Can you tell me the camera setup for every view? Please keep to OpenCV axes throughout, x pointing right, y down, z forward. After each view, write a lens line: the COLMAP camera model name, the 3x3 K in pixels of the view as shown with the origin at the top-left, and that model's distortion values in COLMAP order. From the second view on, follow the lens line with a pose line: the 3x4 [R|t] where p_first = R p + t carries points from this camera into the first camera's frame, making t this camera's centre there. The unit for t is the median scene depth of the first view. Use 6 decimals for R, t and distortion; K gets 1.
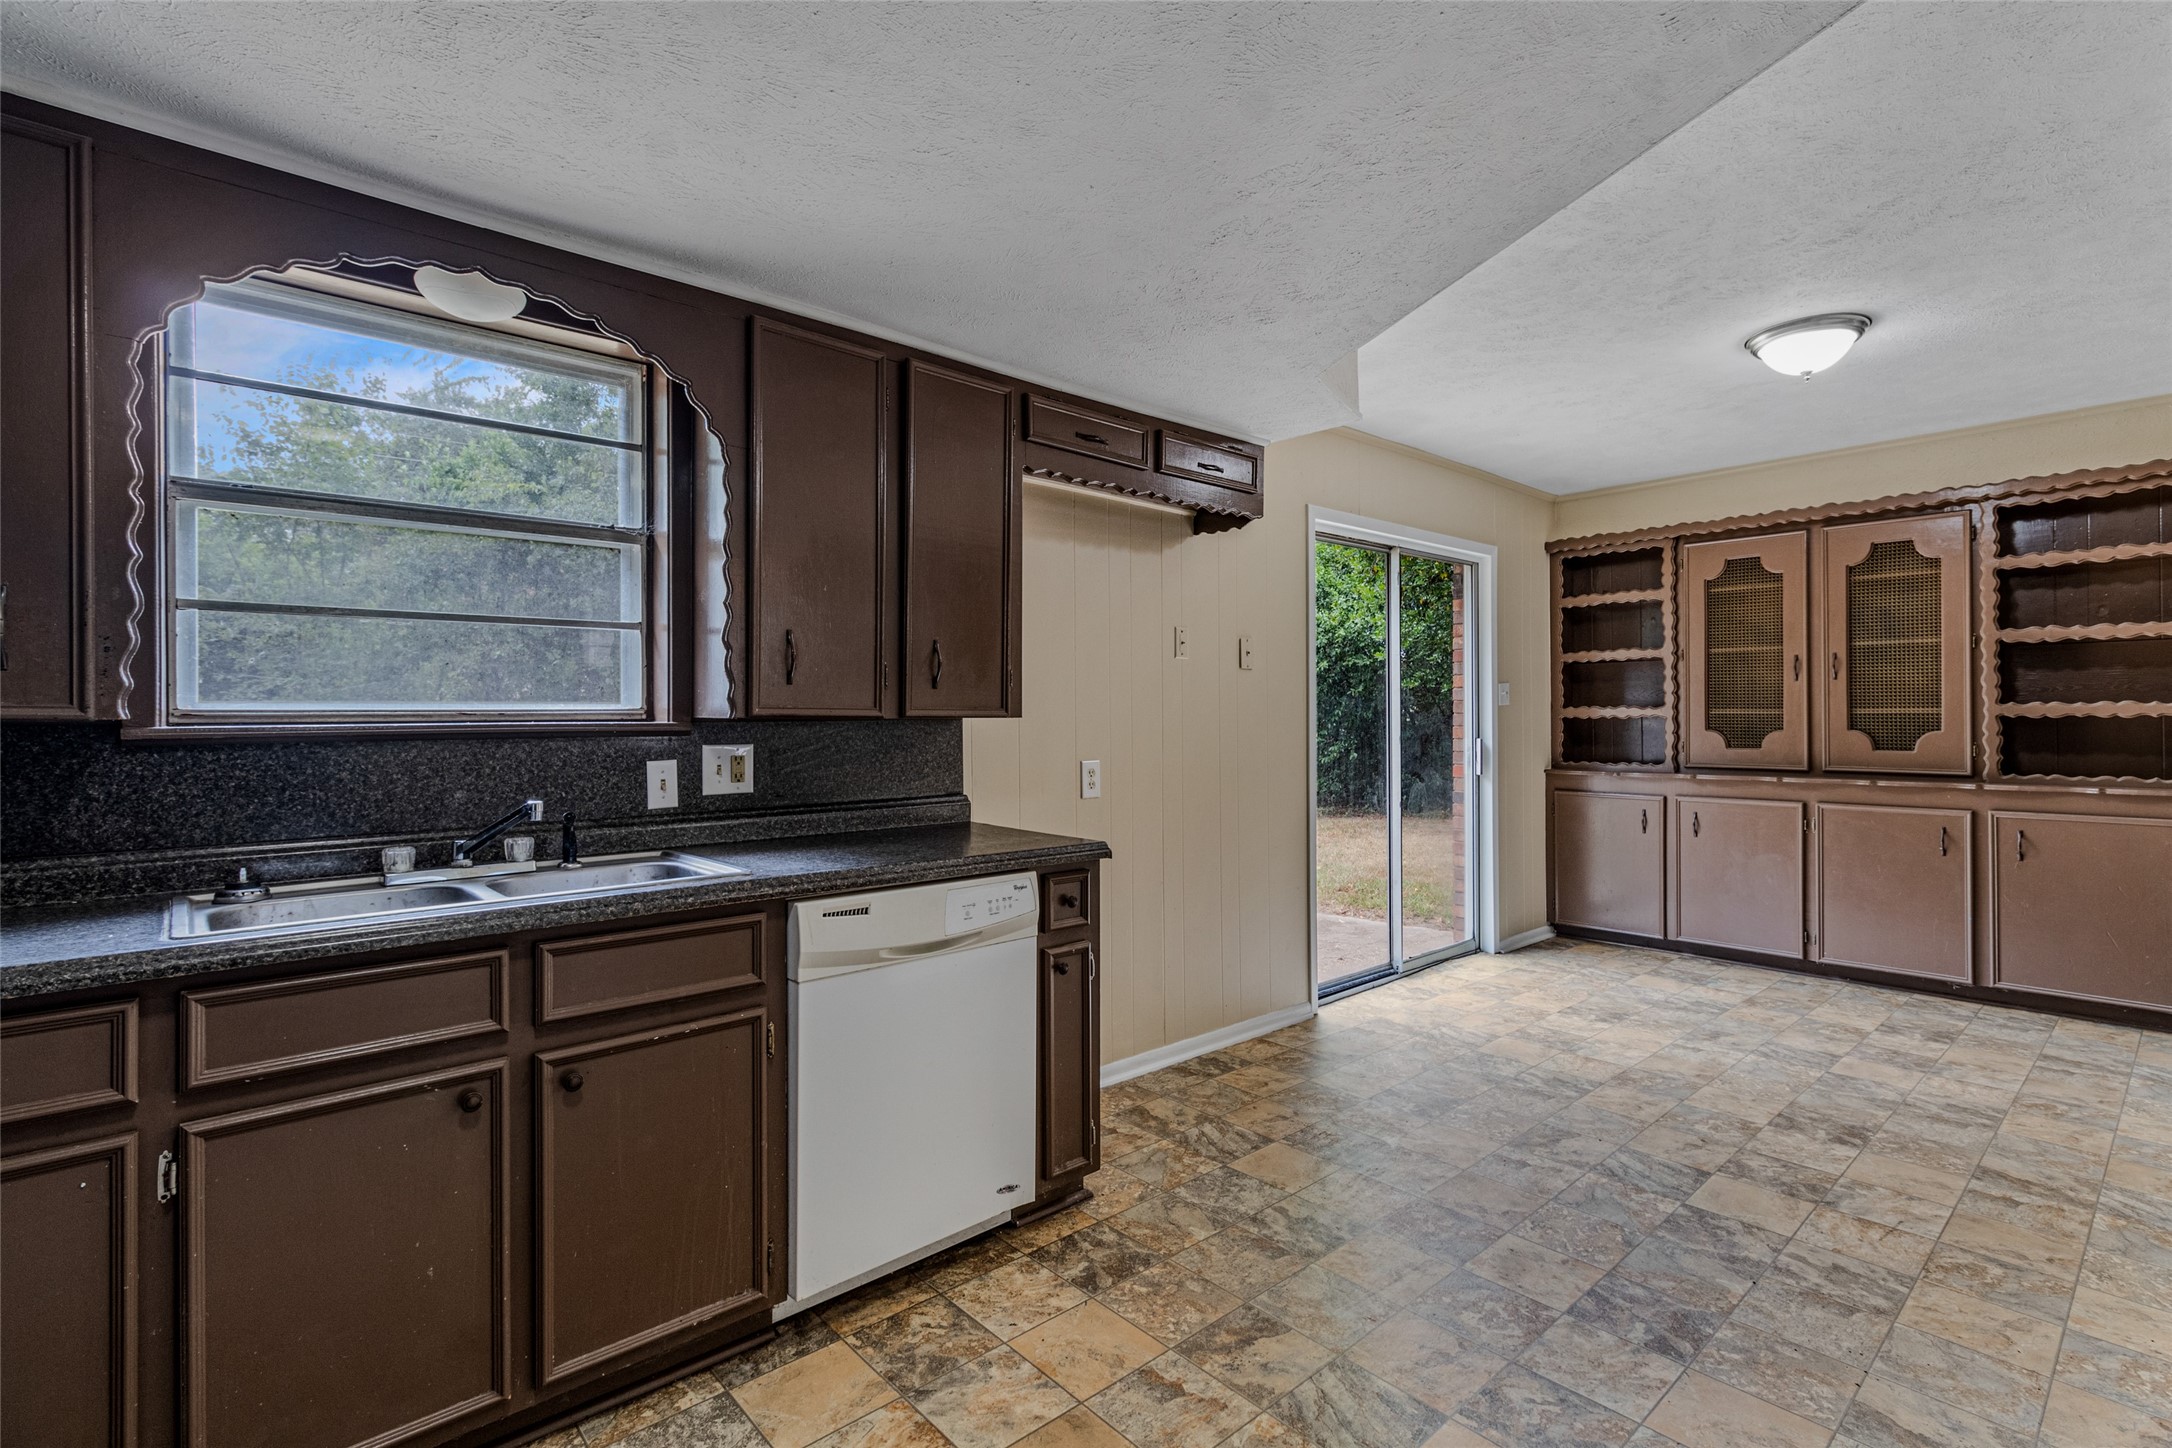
lens RADIAL K [[1019.6, 0, 1085.0], [0, 1019.6, 749.7], [0, 0, 1]] dist [0.002901, 0.002080]
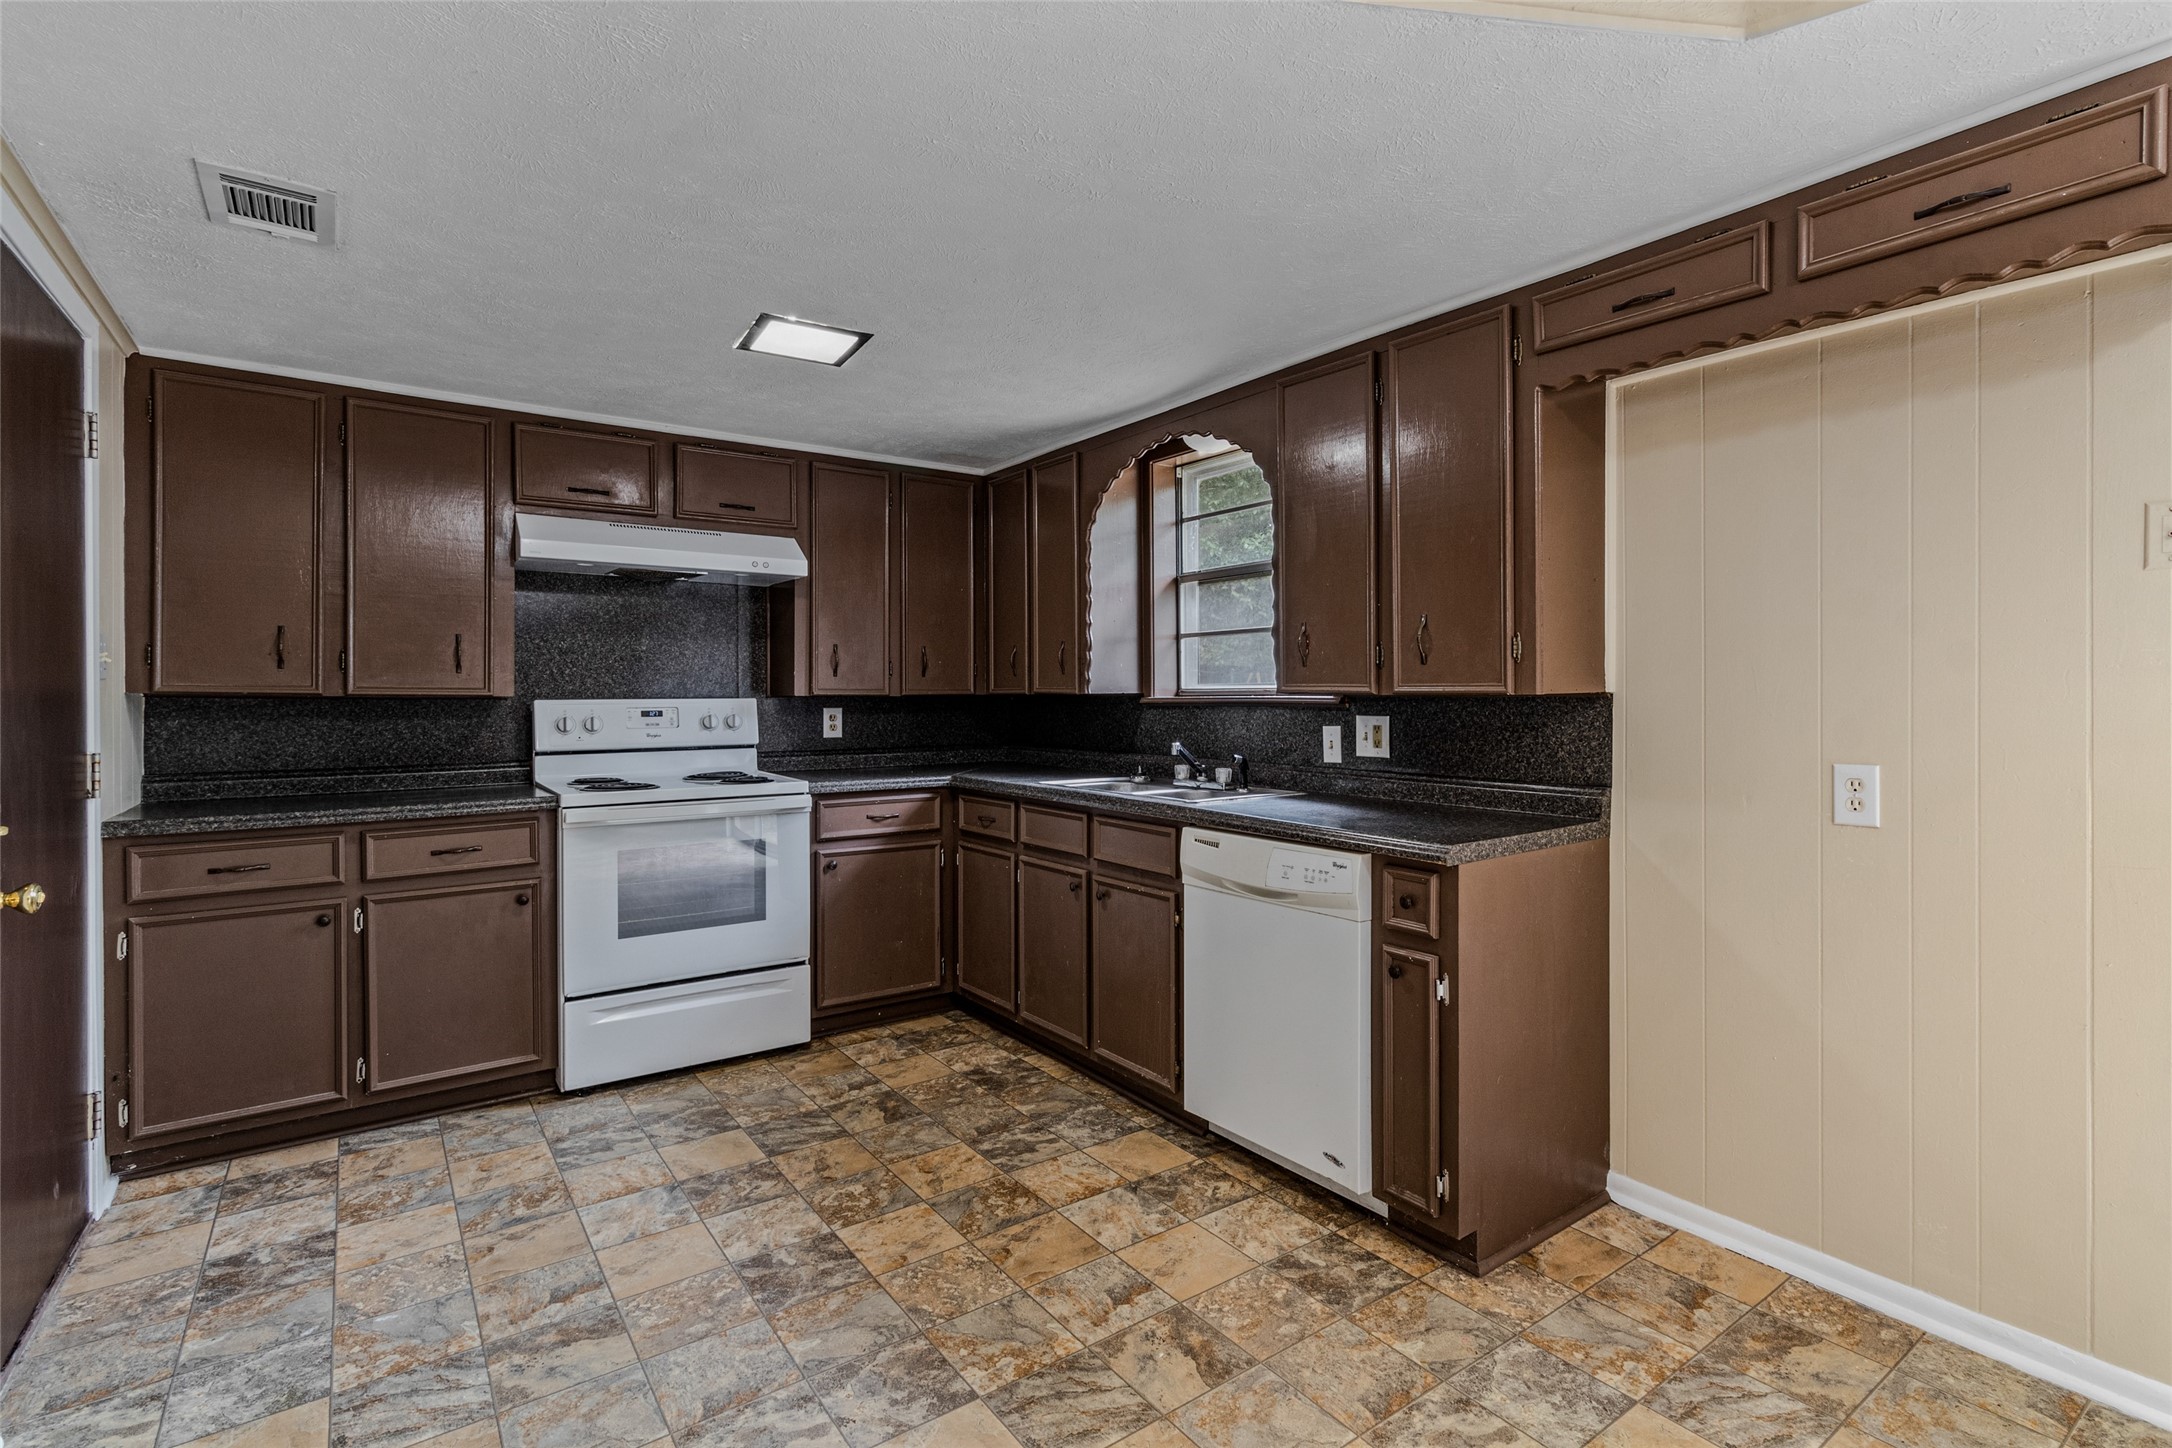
lens RADIAL K [[1011.7, 0, 1094.7], [0, 1011.7, 702.6], [0, 0, 1]] dist [0.002458, -0.000049]
pose [[-0.103085, 0.013281, -0.994584, 1.153045], [-0.032089, 0.999346, 0.016670, -0.039725], [0.994155, 0.033634, -0.102592, 1.038069]]
